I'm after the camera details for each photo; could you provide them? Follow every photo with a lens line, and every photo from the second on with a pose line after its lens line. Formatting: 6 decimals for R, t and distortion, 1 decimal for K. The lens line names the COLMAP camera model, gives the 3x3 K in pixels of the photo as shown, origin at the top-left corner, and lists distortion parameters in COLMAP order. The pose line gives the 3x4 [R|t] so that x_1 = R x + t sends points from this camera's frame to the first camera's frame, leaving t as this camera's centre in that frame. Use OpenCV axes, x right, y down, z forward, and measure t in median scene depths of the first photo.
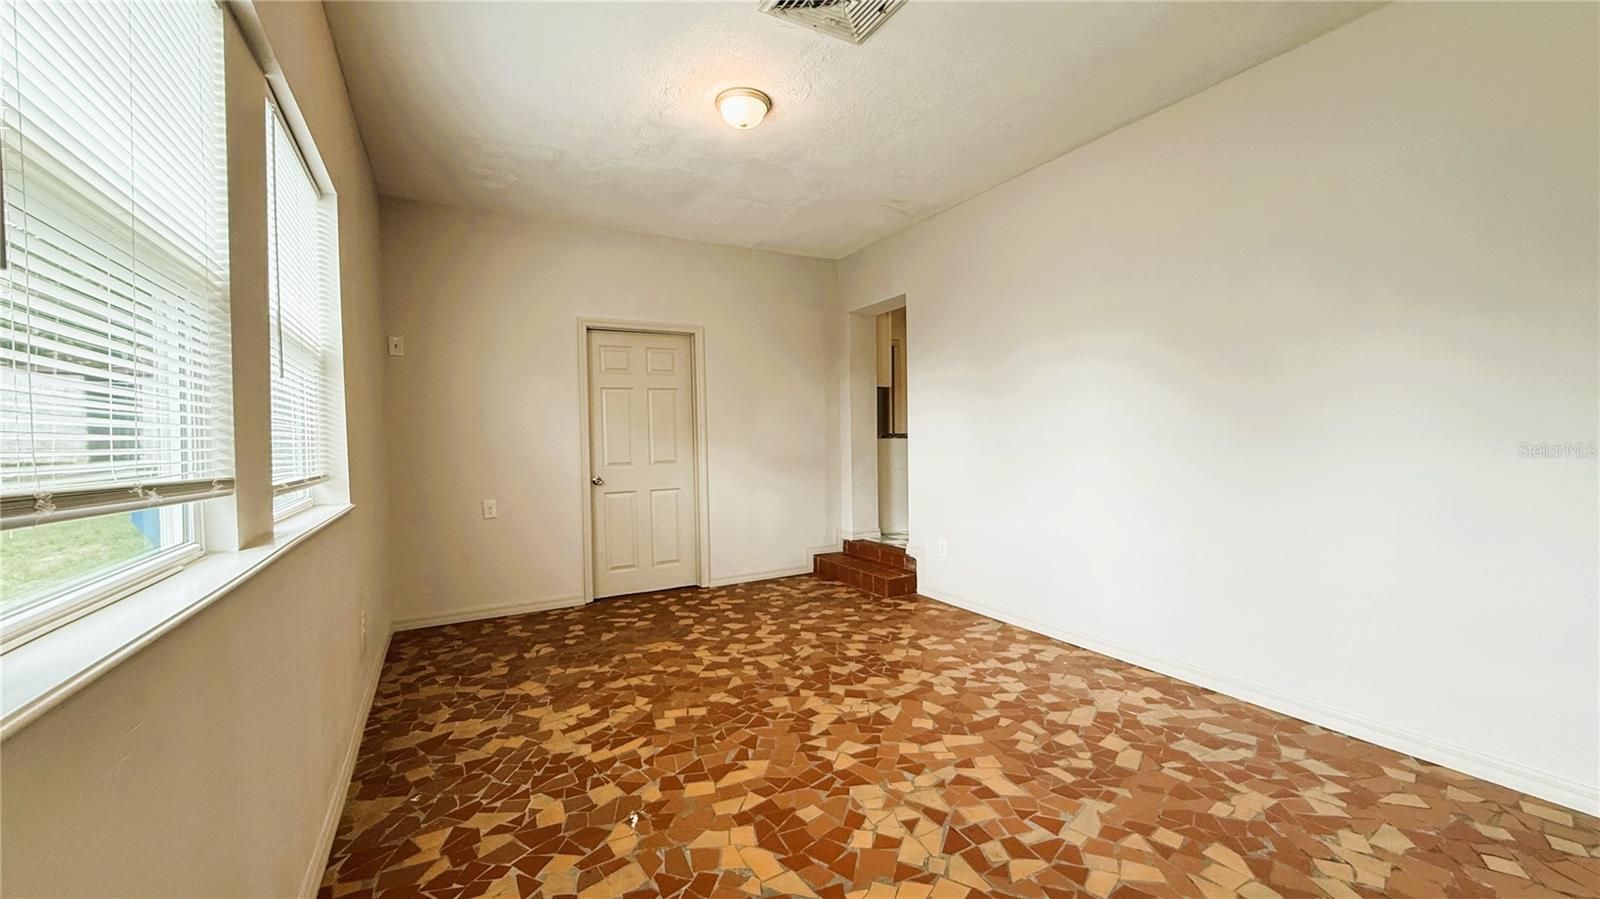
lens RADIAL K [[648.2, 0, 800.0], [0, 648.2, 449.5], [0, 0, 1]] dist [0.000162, -0.000025]
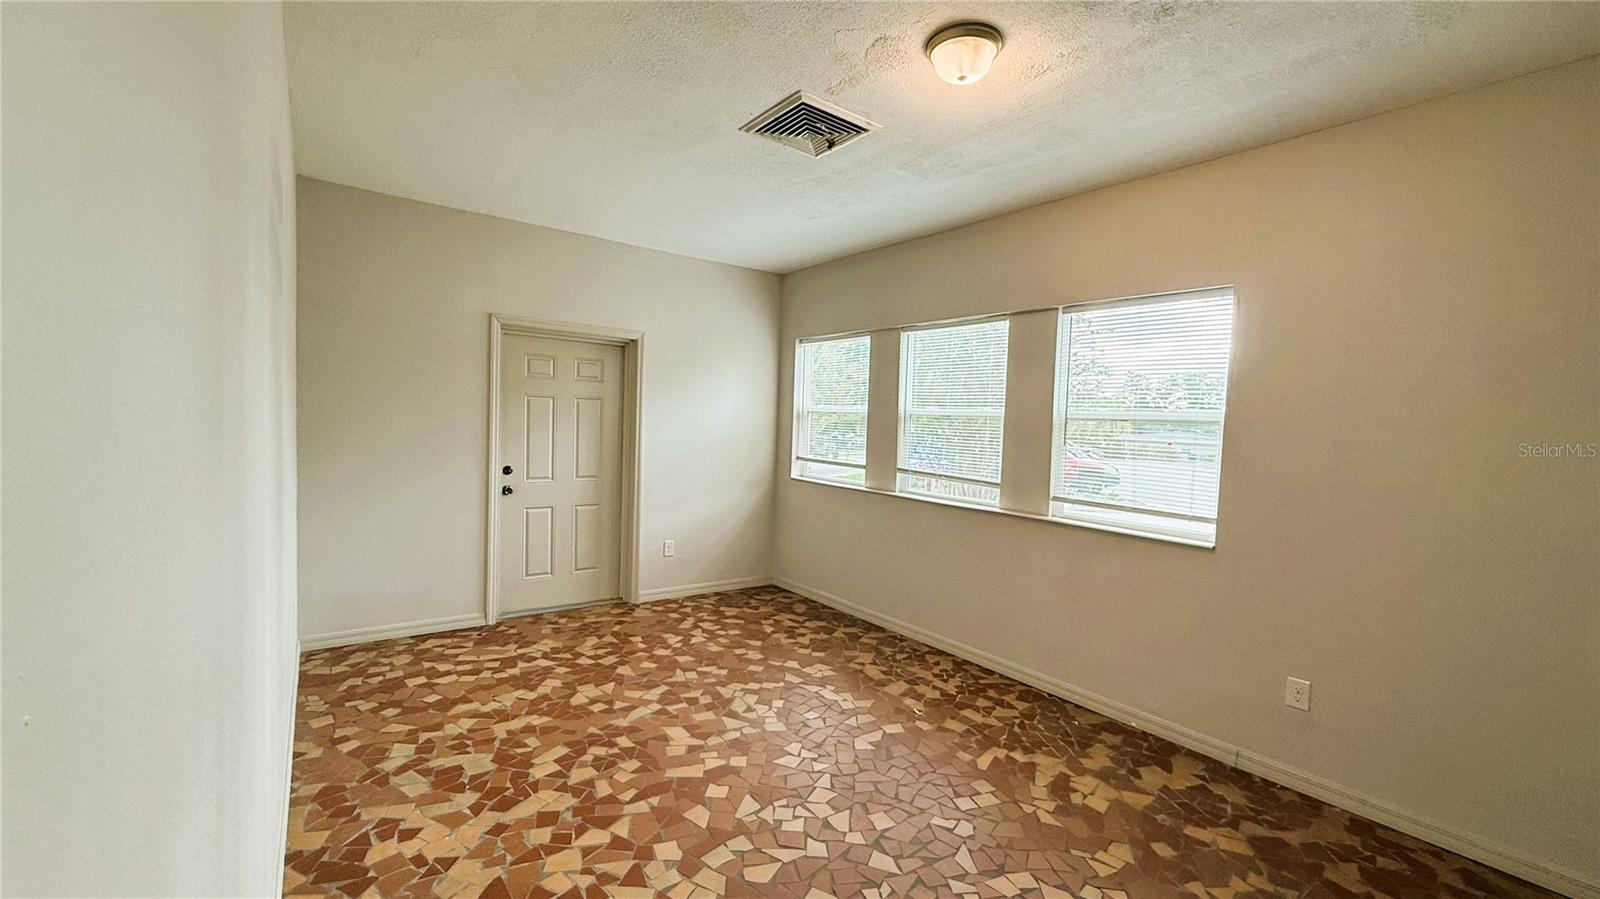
lens RADIAL K [[648.2, 0, 800.0], [0, 648.2, 449.5], [0, 0, 1]] dist [0.000162, -0.000025]
pose [[-0.989628, -0.016347, -0.142724, 0.243268], [-0.026000, 0.997479, 0.066033, -0.160689], [0.141285, 0.069059, -0.987557, 2.192864]]
